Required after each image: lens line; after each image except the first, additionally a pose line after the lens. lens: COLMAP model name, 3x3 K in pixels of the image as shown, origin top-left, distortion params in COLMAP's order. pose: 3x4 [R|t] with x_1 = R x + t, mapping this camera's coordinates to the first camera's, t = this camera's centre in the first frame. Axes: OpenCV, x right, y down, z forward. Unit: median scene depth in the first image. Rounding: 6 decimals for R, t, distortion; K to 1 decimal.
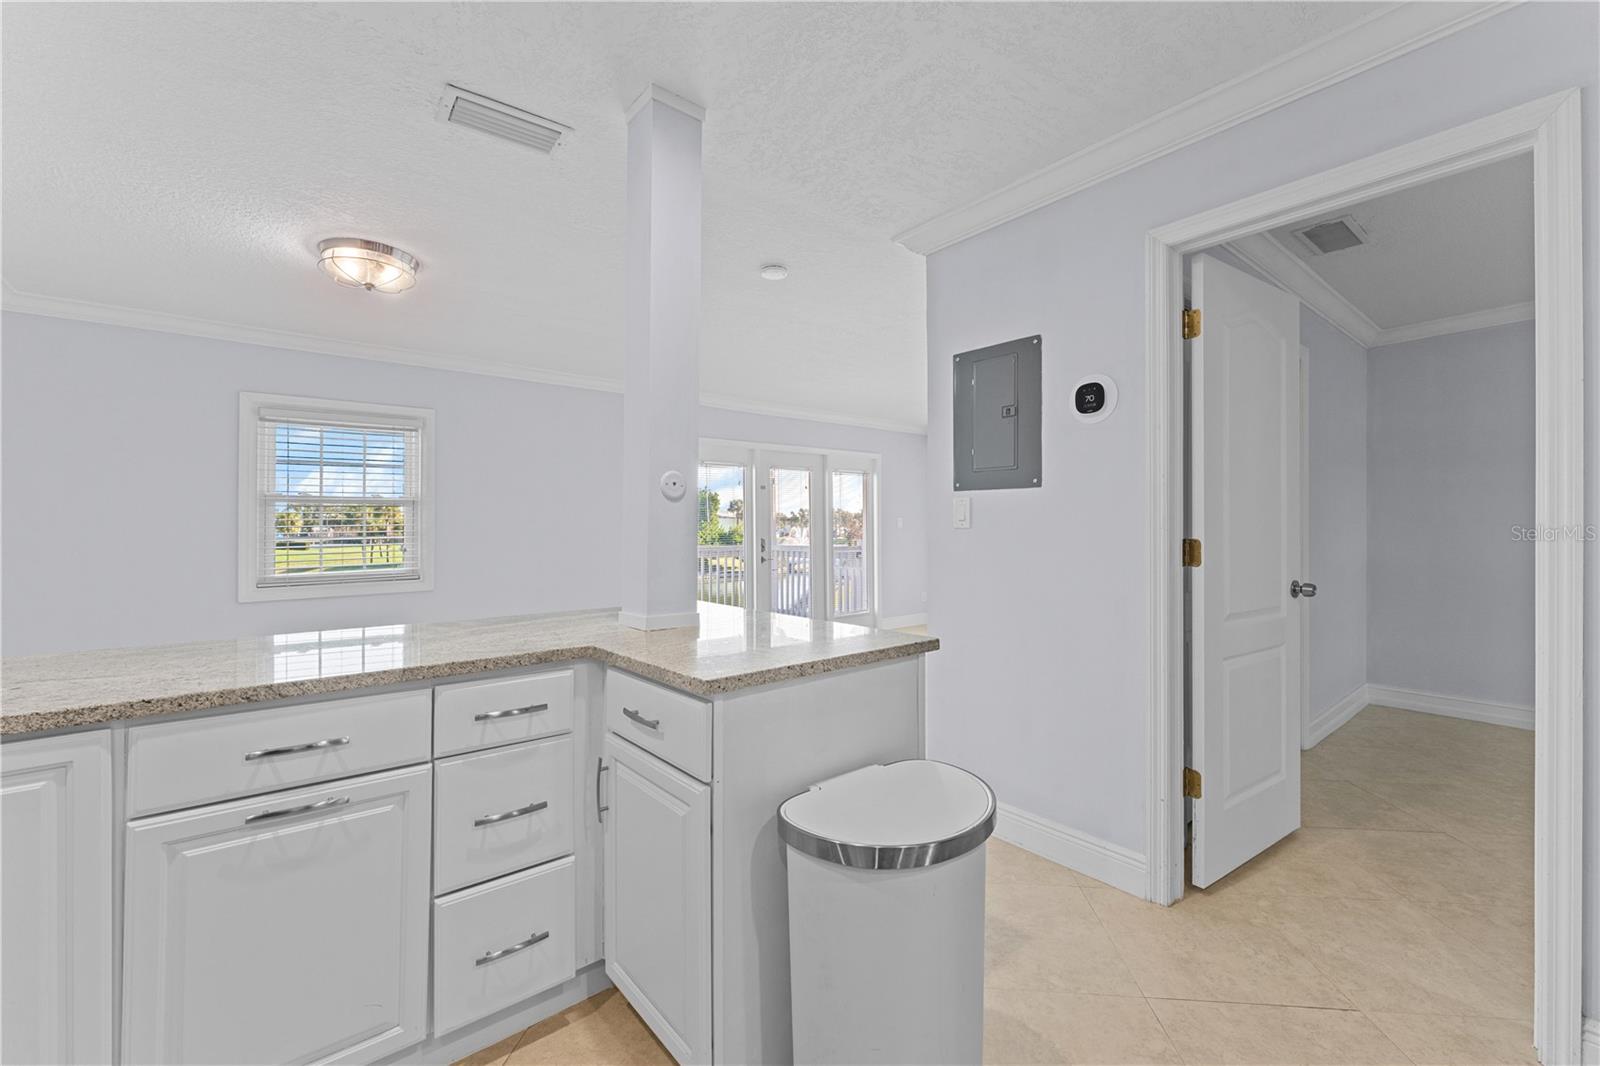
lens RADIAL K [[643.3, 0, 804.1], [0, 643.3, 550.5], [0, 0, 1]] dist [-0.001998, -0.000108]
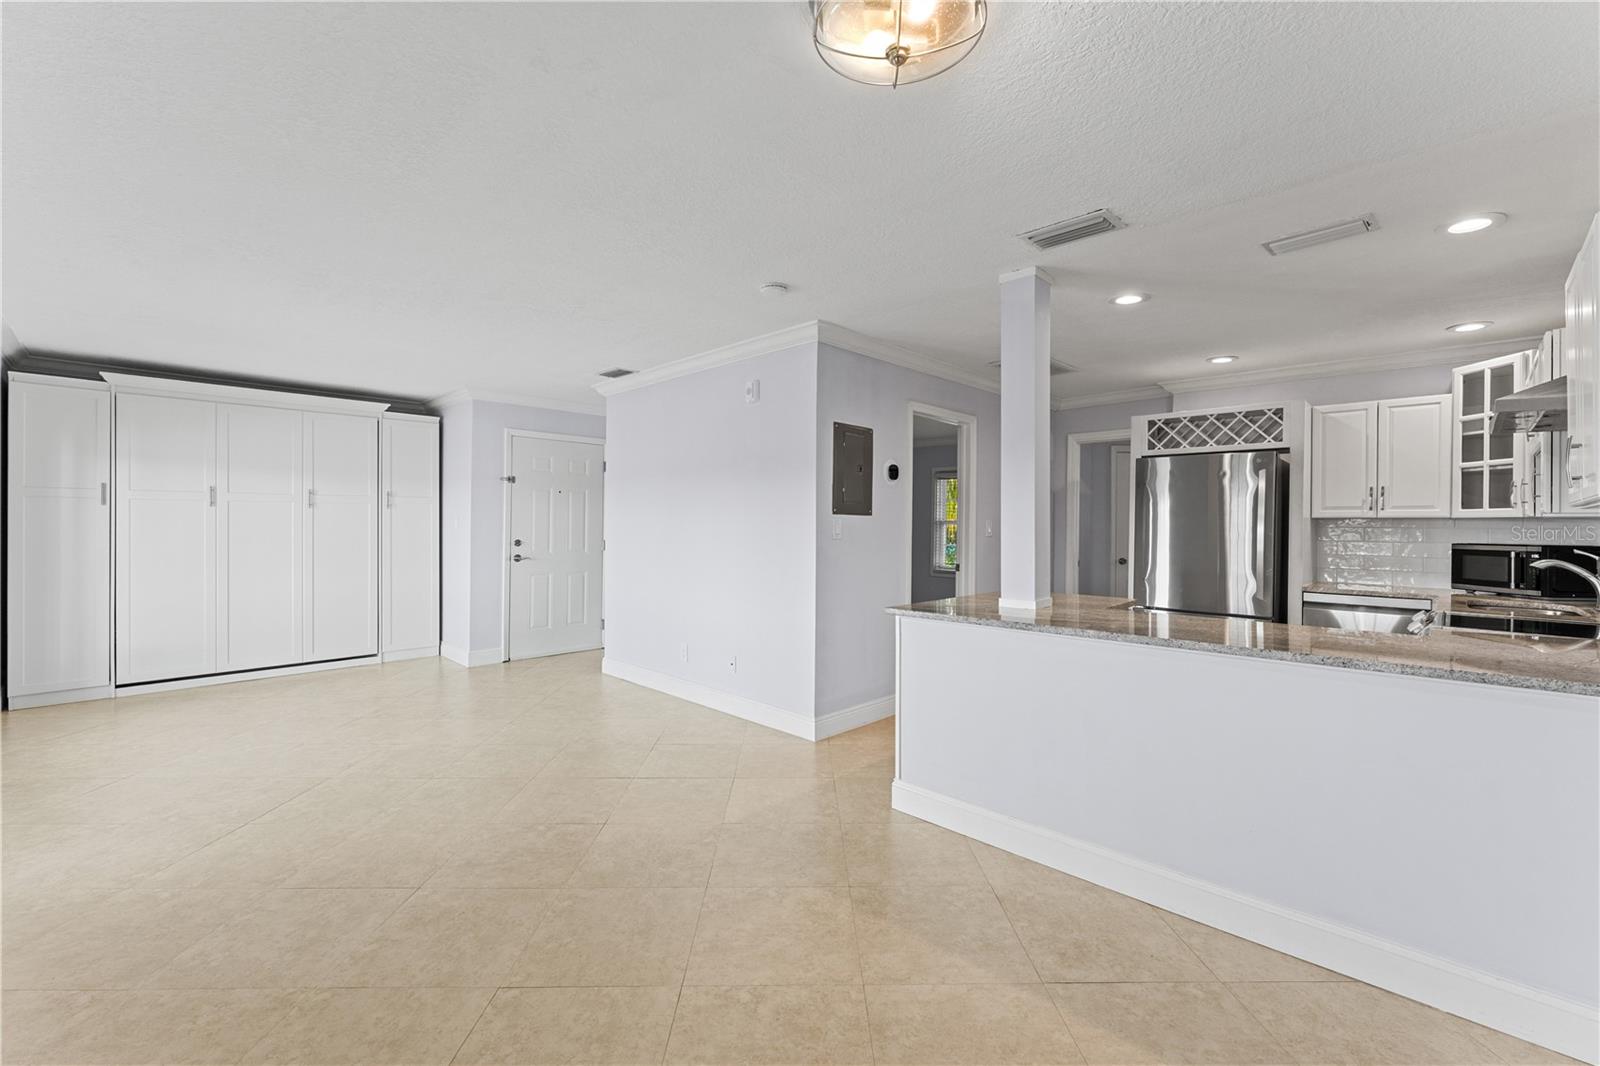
lens RADIAL K [[664.8, 0, 807.0], [0, 664.8, 528.3], [0, 0, 1]] dist [0.001681, -0.000232]
pose [[-0.106289, -0.003073, 0.994331, -0.458924], [0.027308, 0.999609, 0.006009, -0.025815], [-0.993960, 0.027792, -0.106163, 0.442890]]
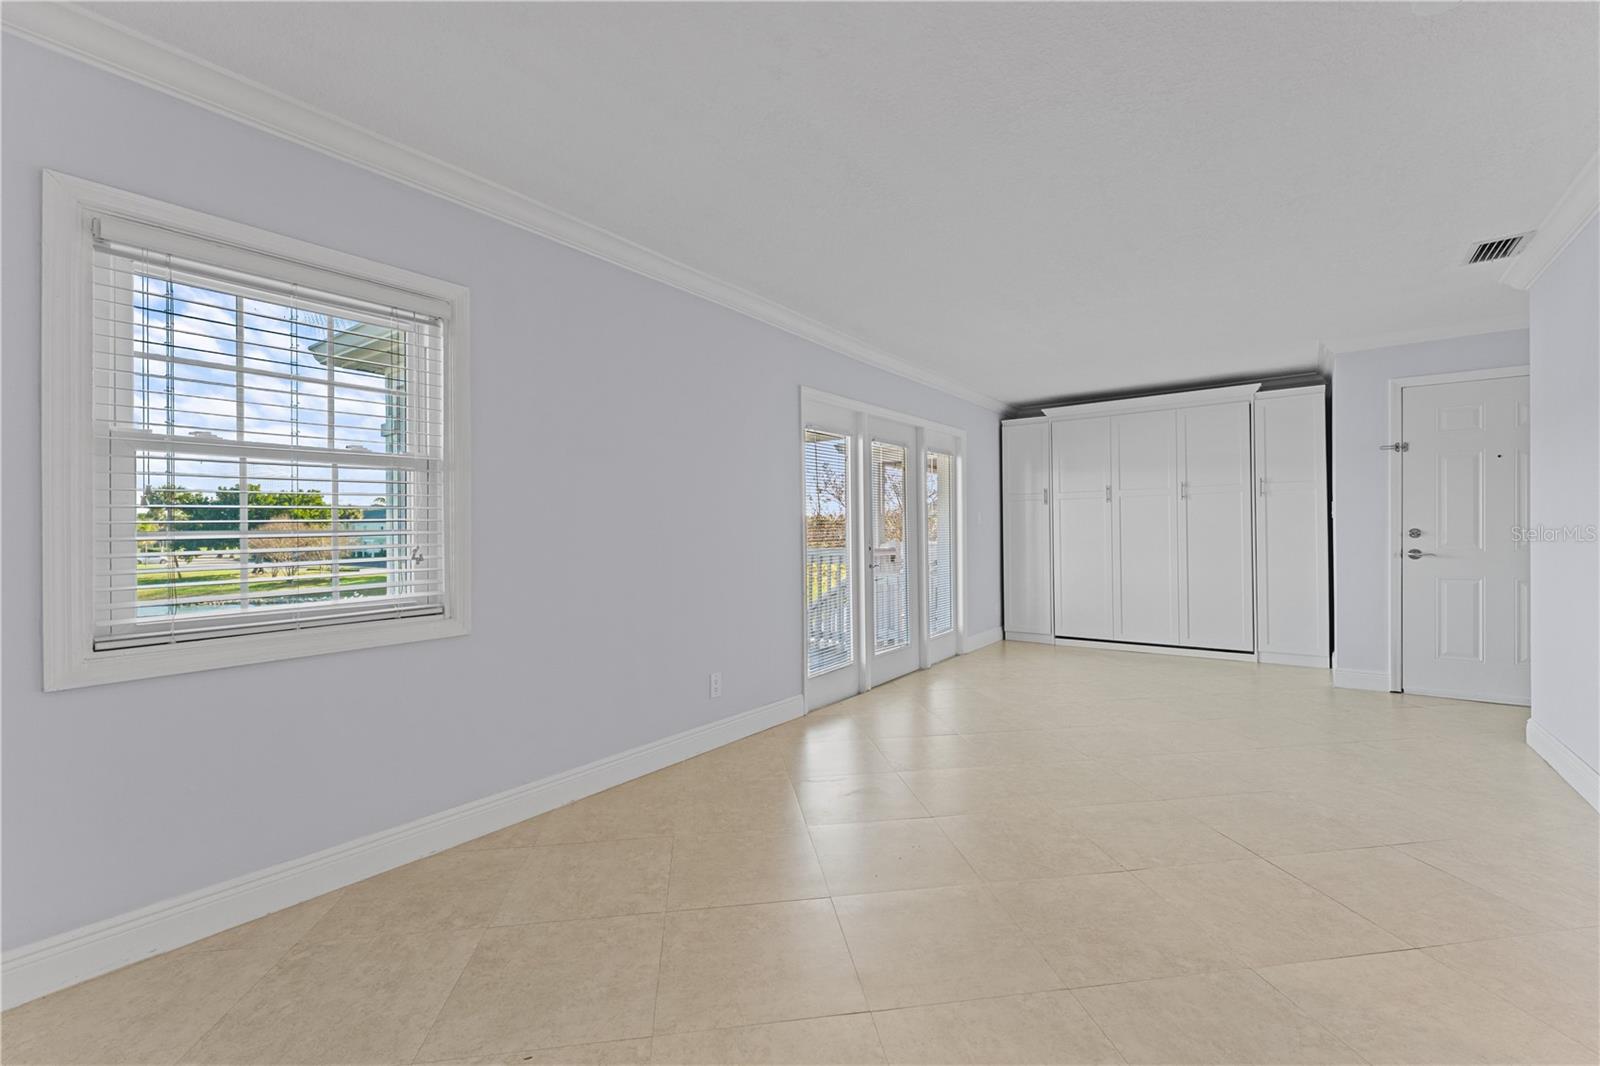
lens RADIAL K [[664.1, 0, 806.8], [0, 664.1, 533.7], [0, 0, 1]] dist [0.002828, 0.000034]
pose [[0.970606, -0.004366, 0.240633, -0.274960], [0.012140, 0.999451, -0.030835, 0.000078], [-0.240367, 0.032850, 0.970126, 0.260634]]
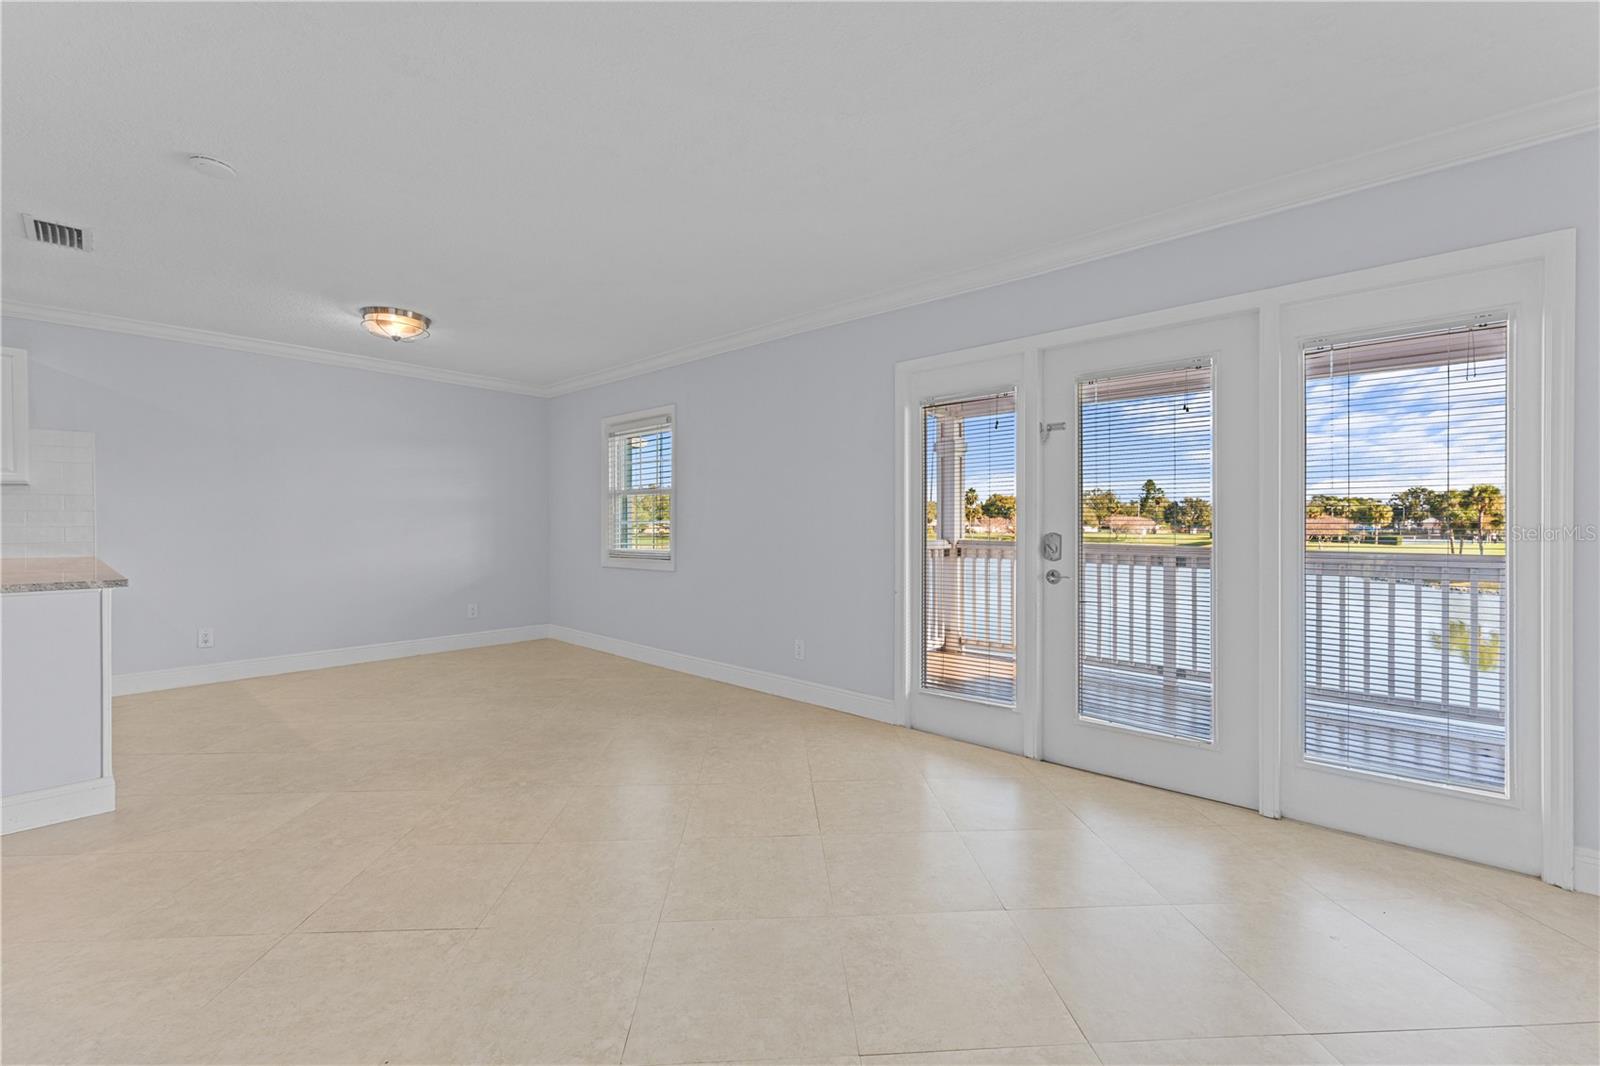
lens RADIAL K [[660.0, 0, 805.1], [0, 660.0, 531.4], [0, 0, 1]] dist [0.000400, -0.000252]
pose [[0.149024, 0.016451, -0.988697, 0.346879], [-0.035703, 0.999299, 0.011246, -0.016144], [0.988189, 0.033624, 0.149506, 0.660619]]
